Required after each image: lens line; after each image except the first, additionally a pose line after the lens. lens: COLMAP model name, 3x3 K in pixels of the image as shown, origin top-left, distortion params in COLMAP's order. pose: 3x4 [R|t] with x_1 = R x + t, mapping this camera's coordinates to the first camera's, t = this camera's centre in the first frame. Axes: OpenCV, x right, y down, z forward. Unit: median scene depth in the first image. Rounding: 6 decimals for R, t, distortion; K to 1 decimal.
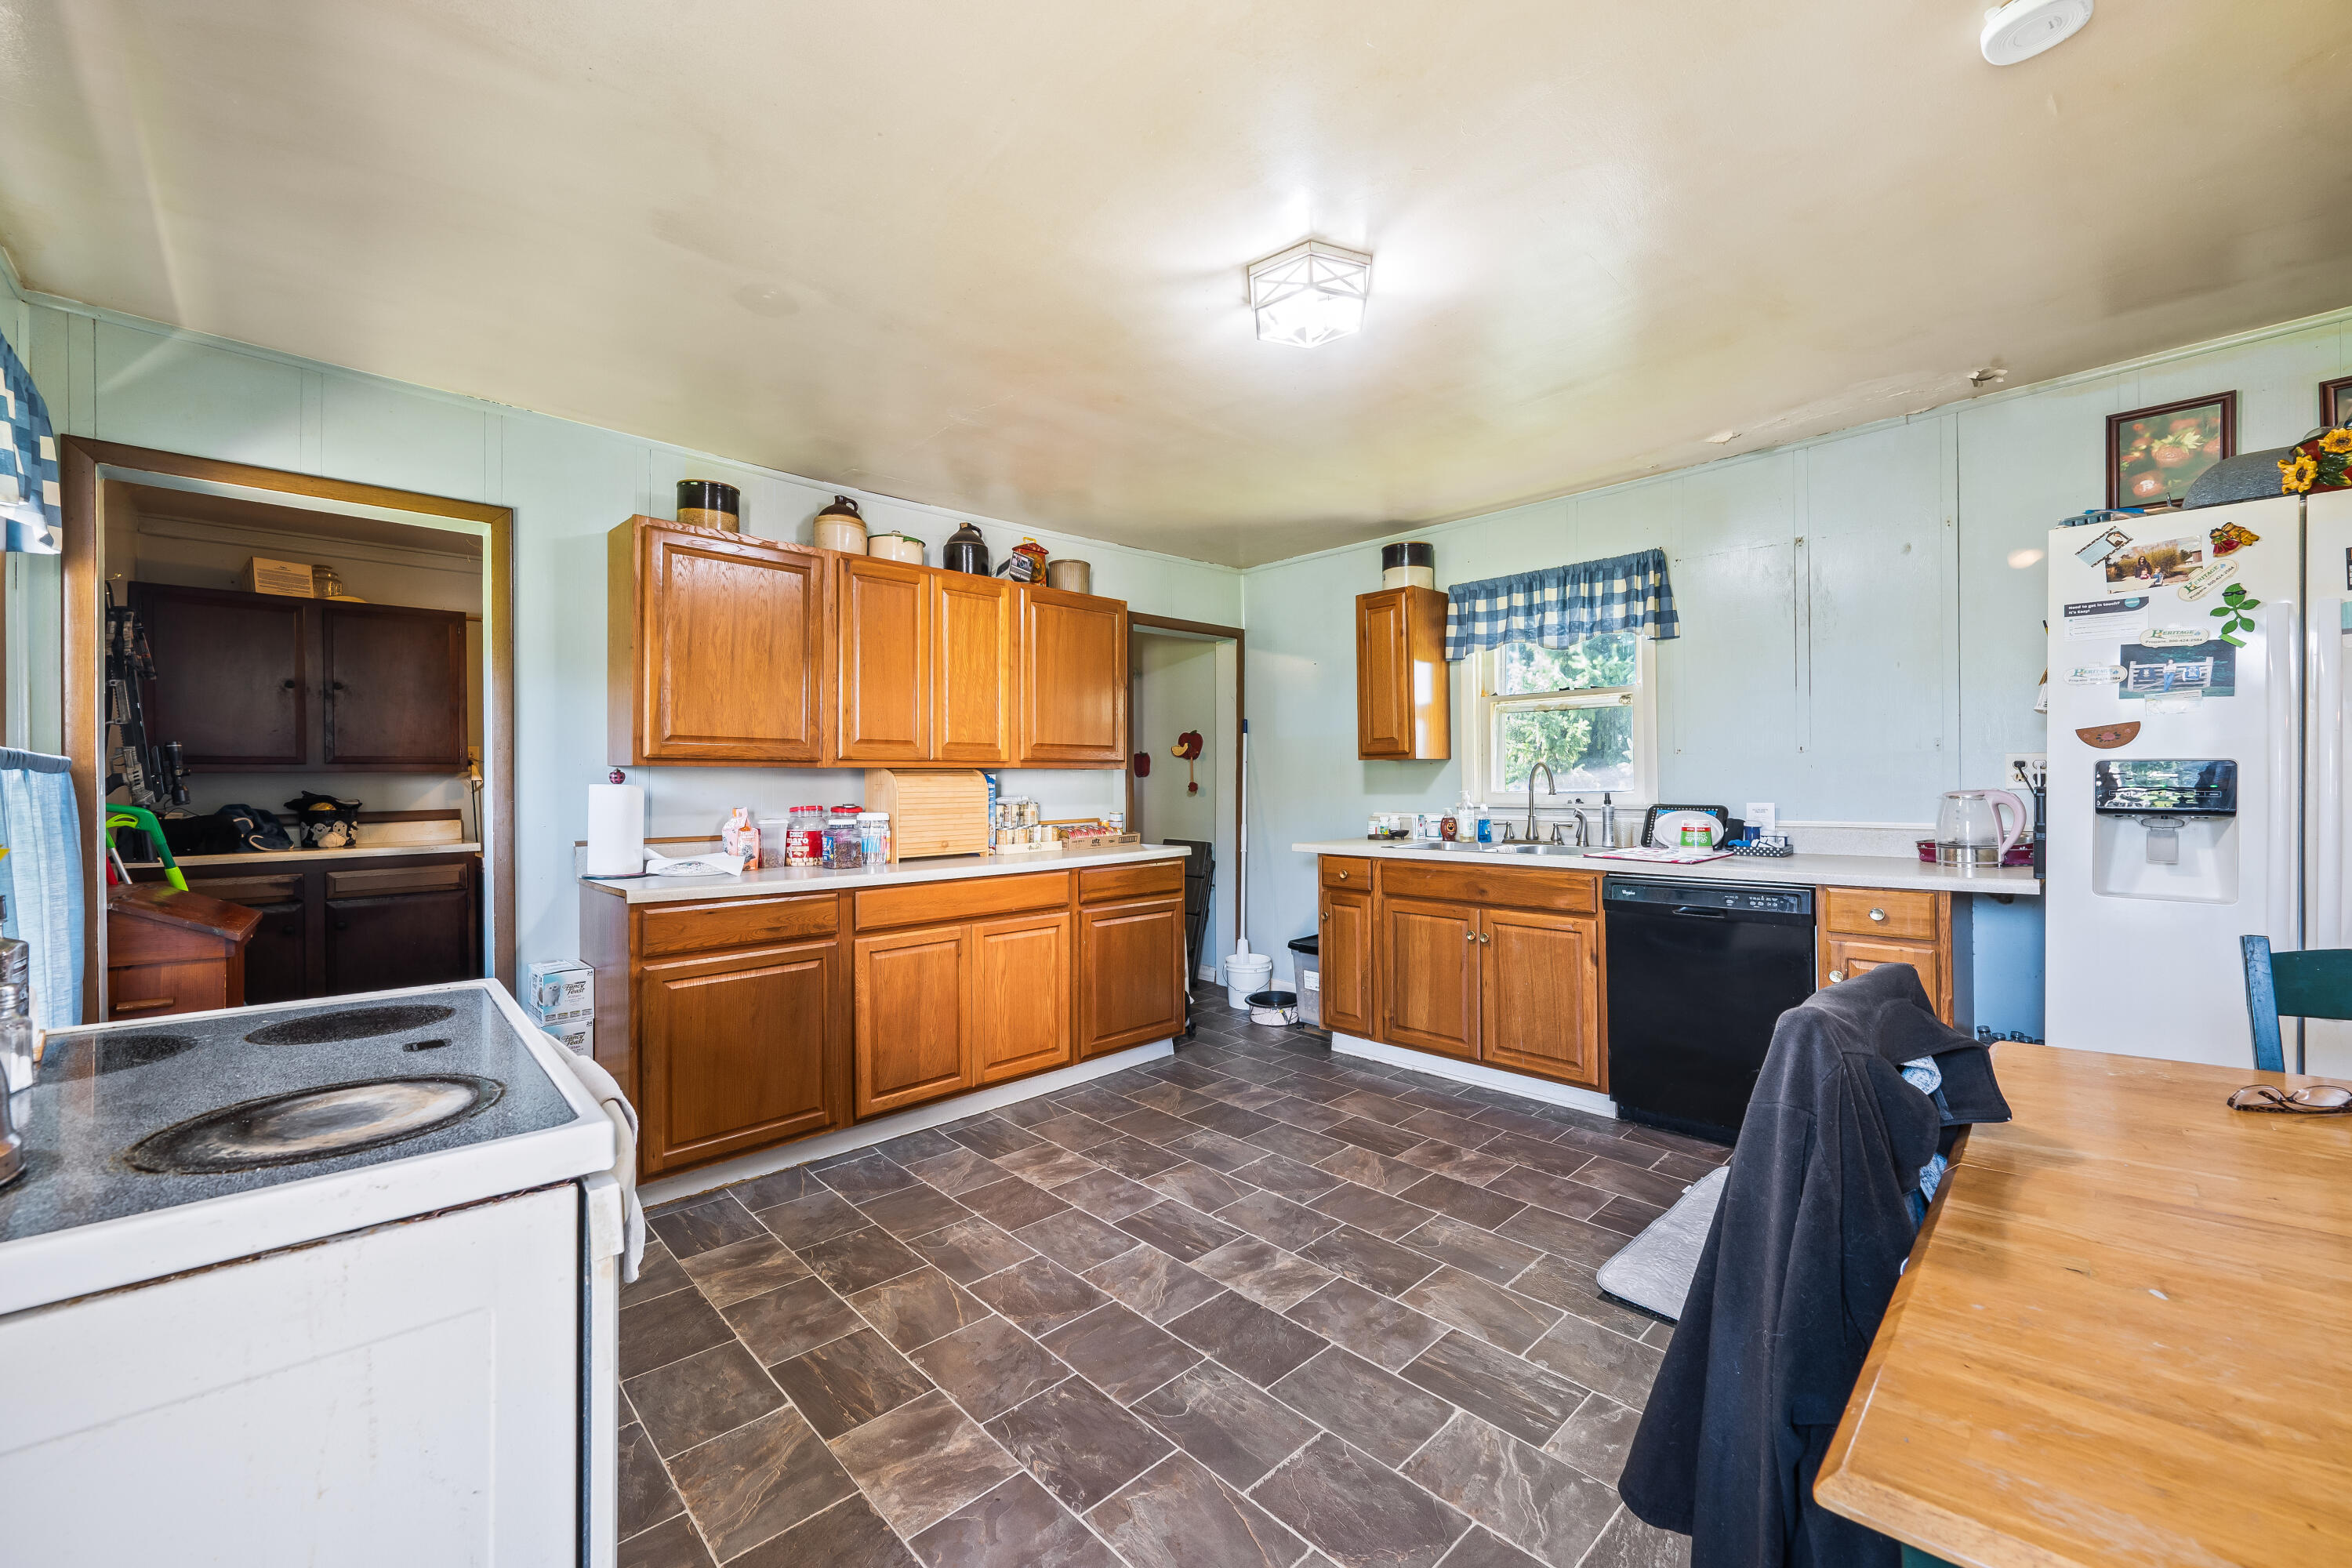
lens RADIAL K [[930.2, 0, 1175.3], [0, 930.2, 795.6], [0, 0, 1]] dist [0.000533, 0.000767]
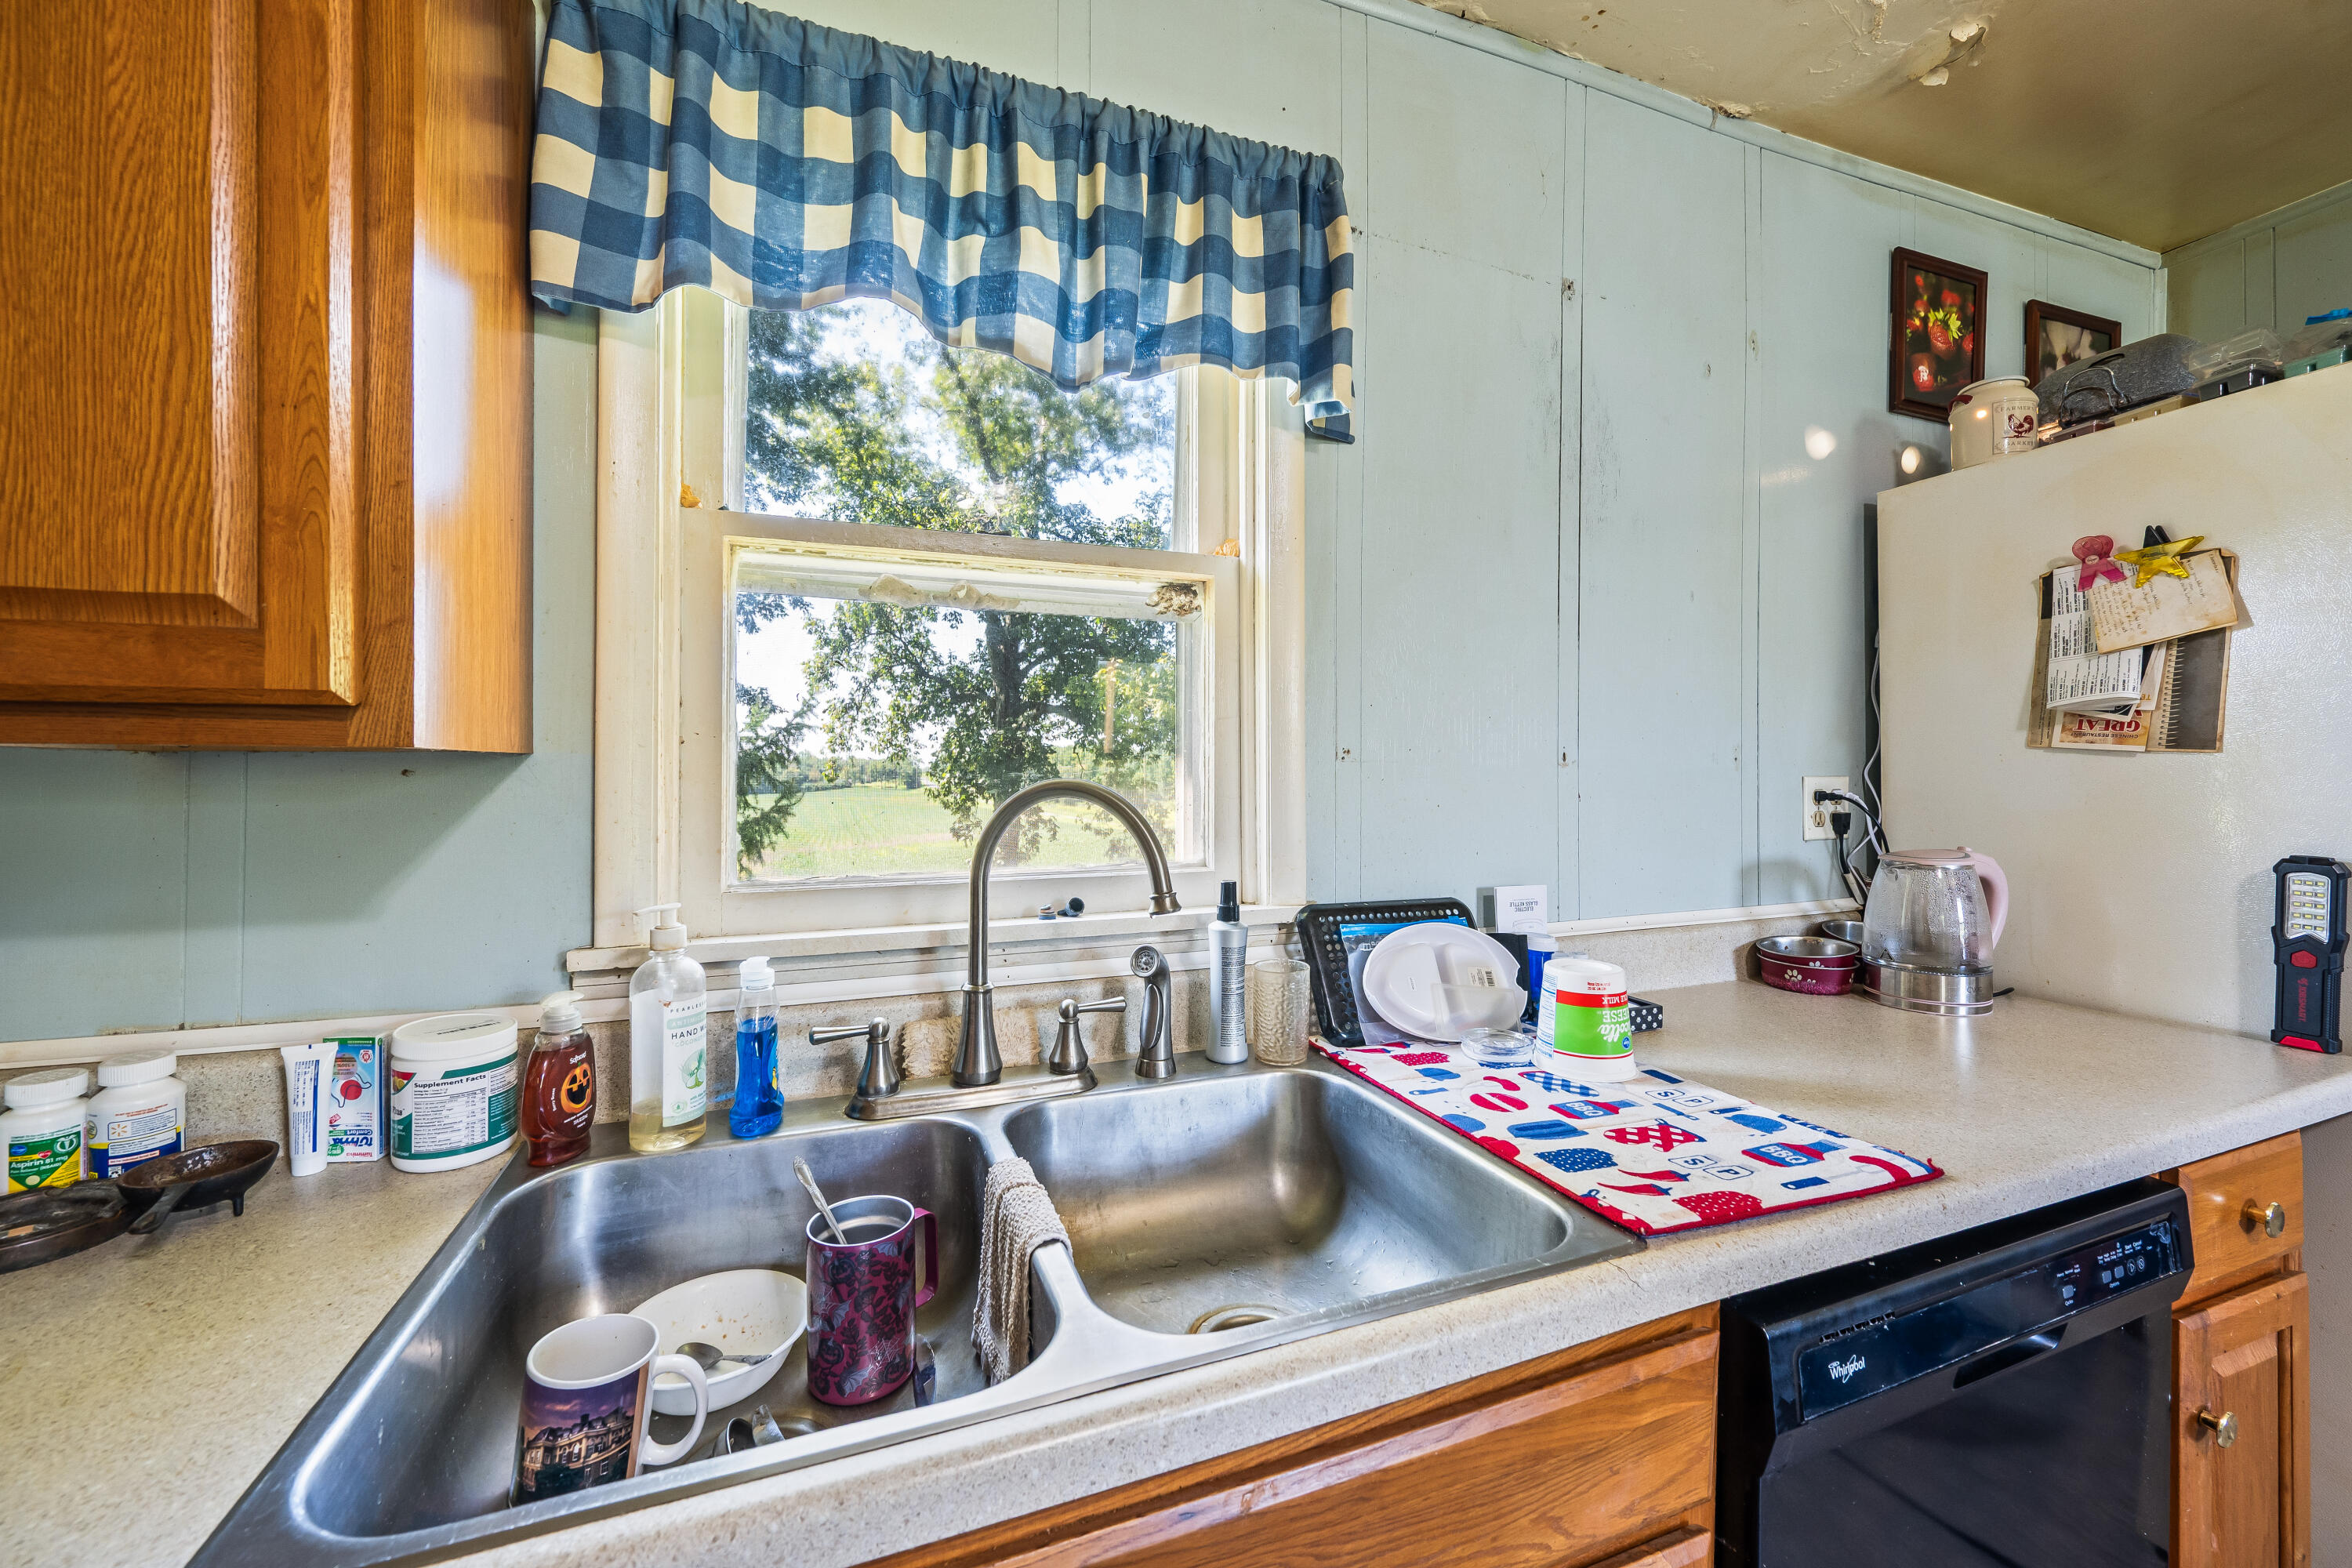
lens RADIAL K [[930.2, 0, 1169.0], [0, 930.2, 766.3], [0, 0, 1]] dist [0.000533, 0.000767]
pose [[0.382767, 0.015408, 0.923717, 0.165551], [0.009139, 0.999749, -0.020463, -0.033607], [-0.923800, 0.016274, 0.382530, 0.858534]]
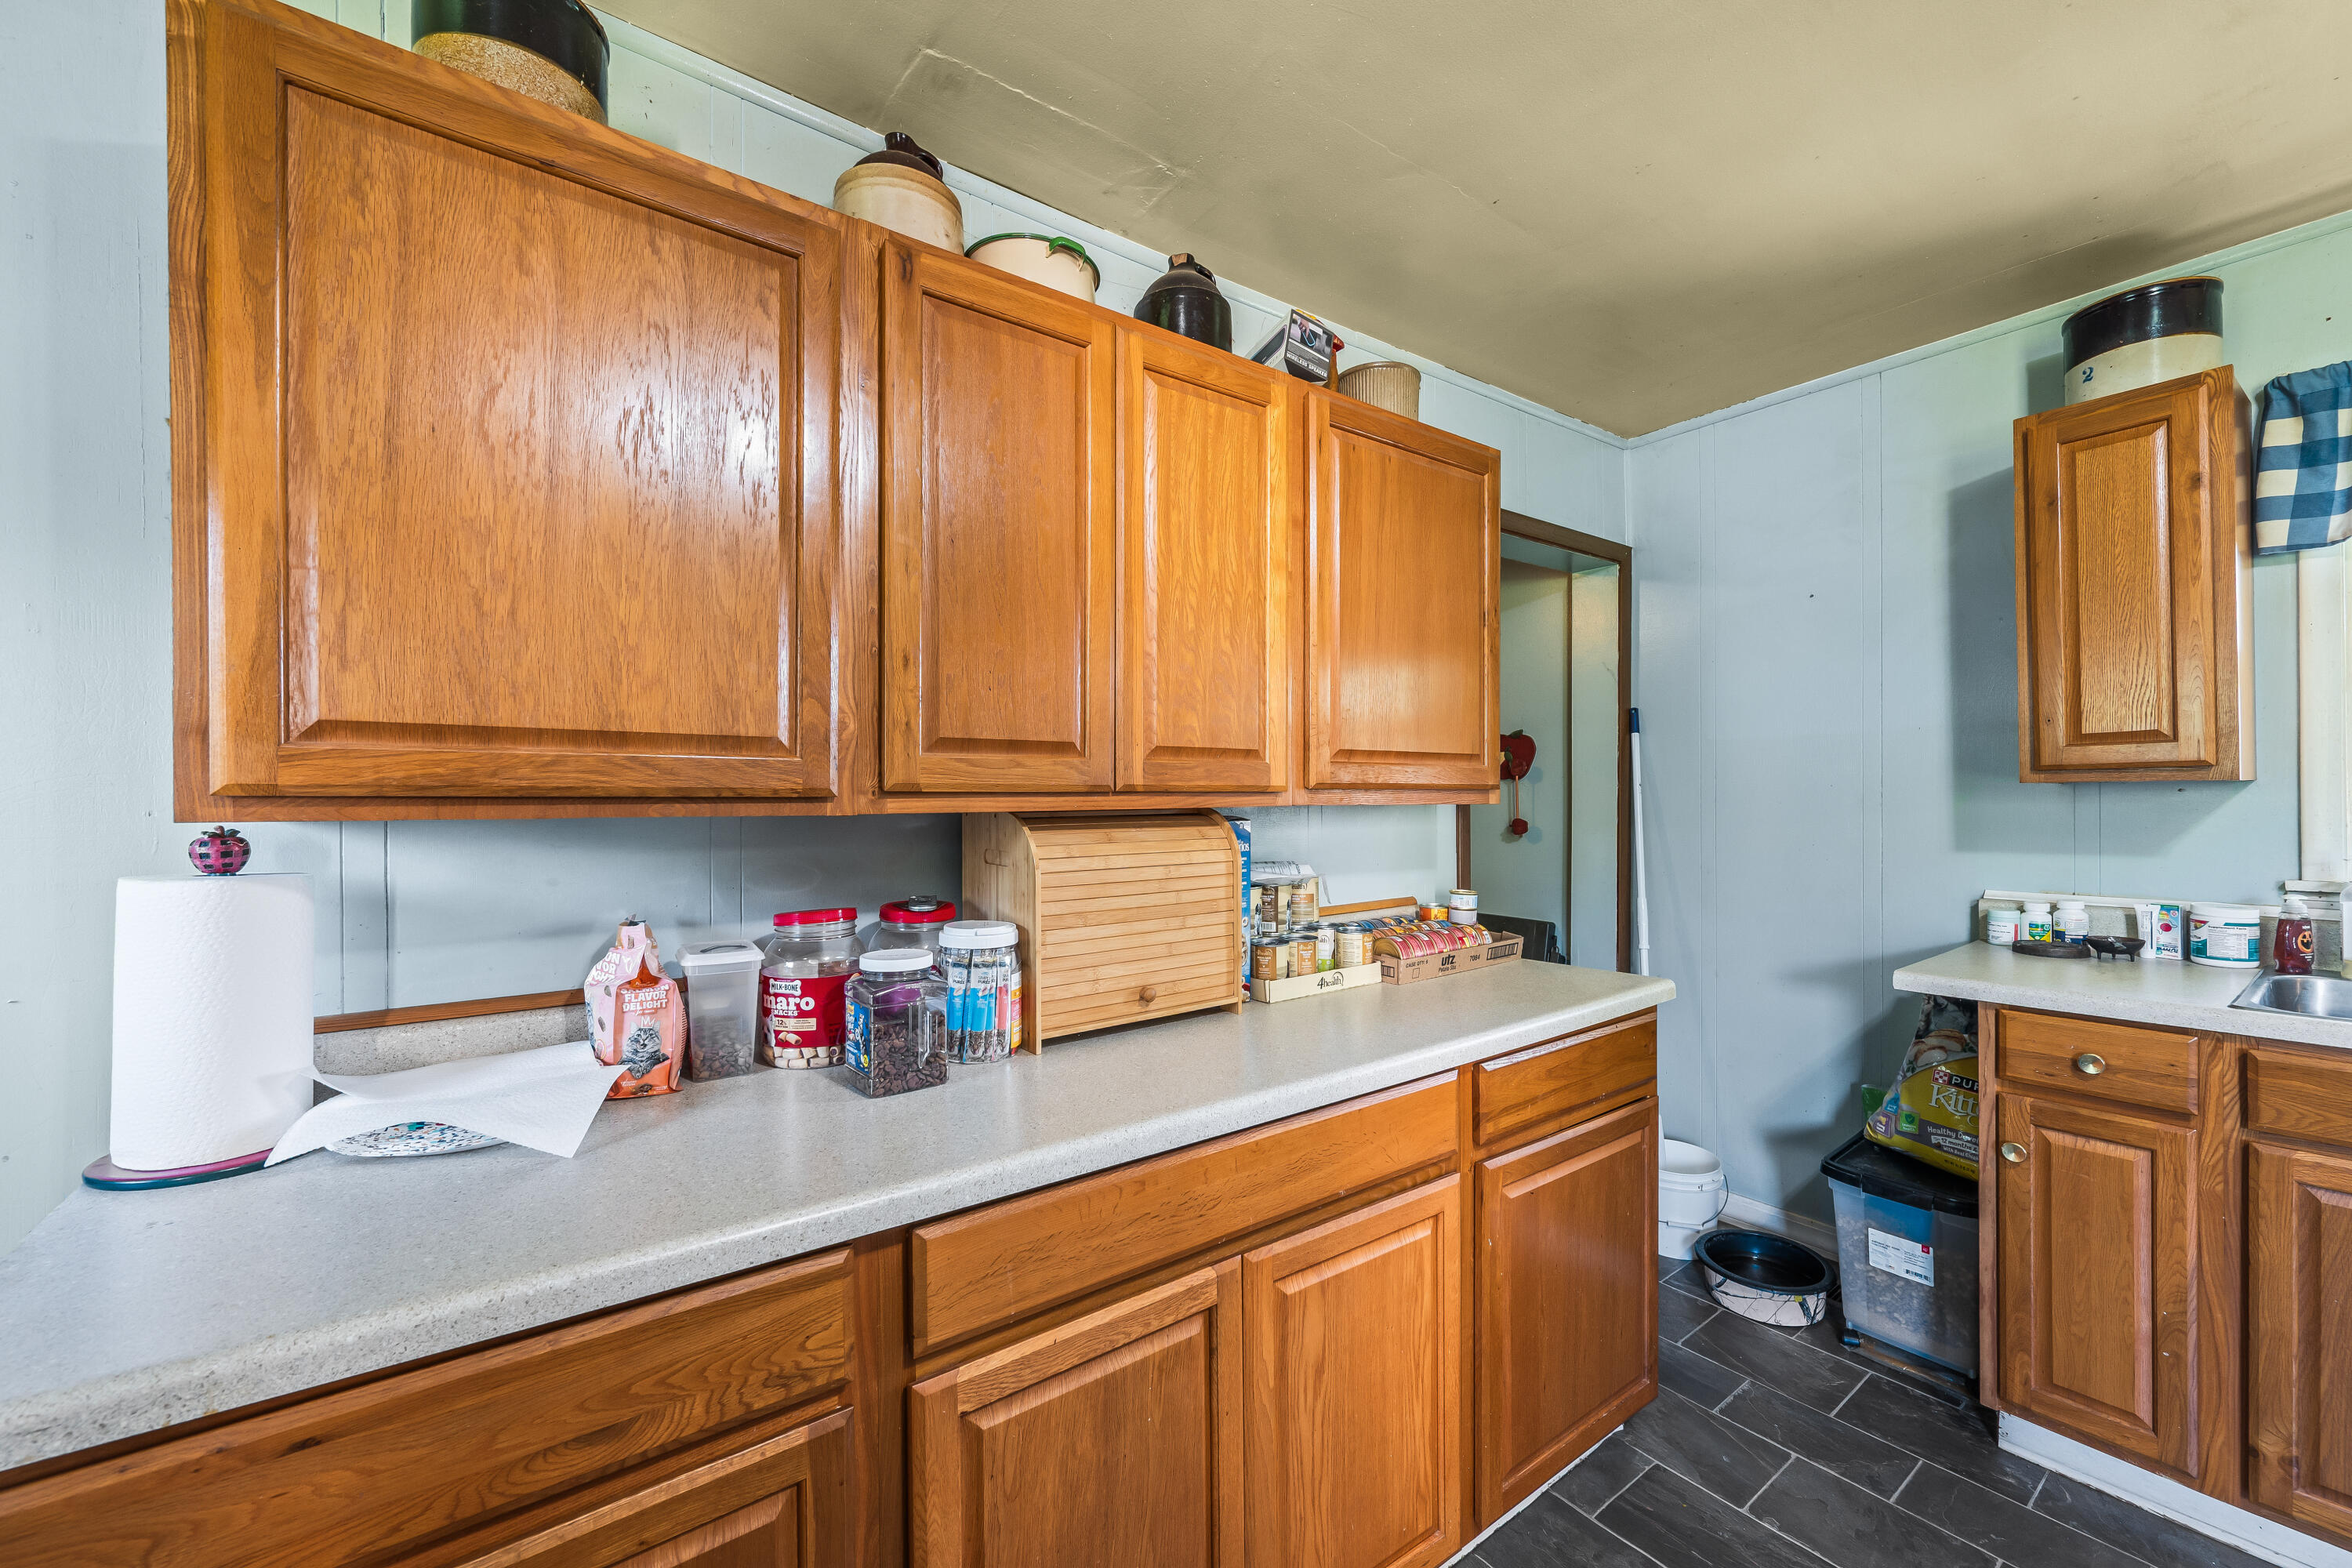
lens RADIAL K [[930.2, 0, 1170.1], [0, 930.2, 798.5], [0, 0, 1]] dist [0.000533, 0.000767]
pose [[0.993706, -0.003190, -0.111973, -0.181270], [0.001383, 0.999868, -0.016207, -0.026339], [0.112010, 0.015950, 0.993579, 0.559929]]
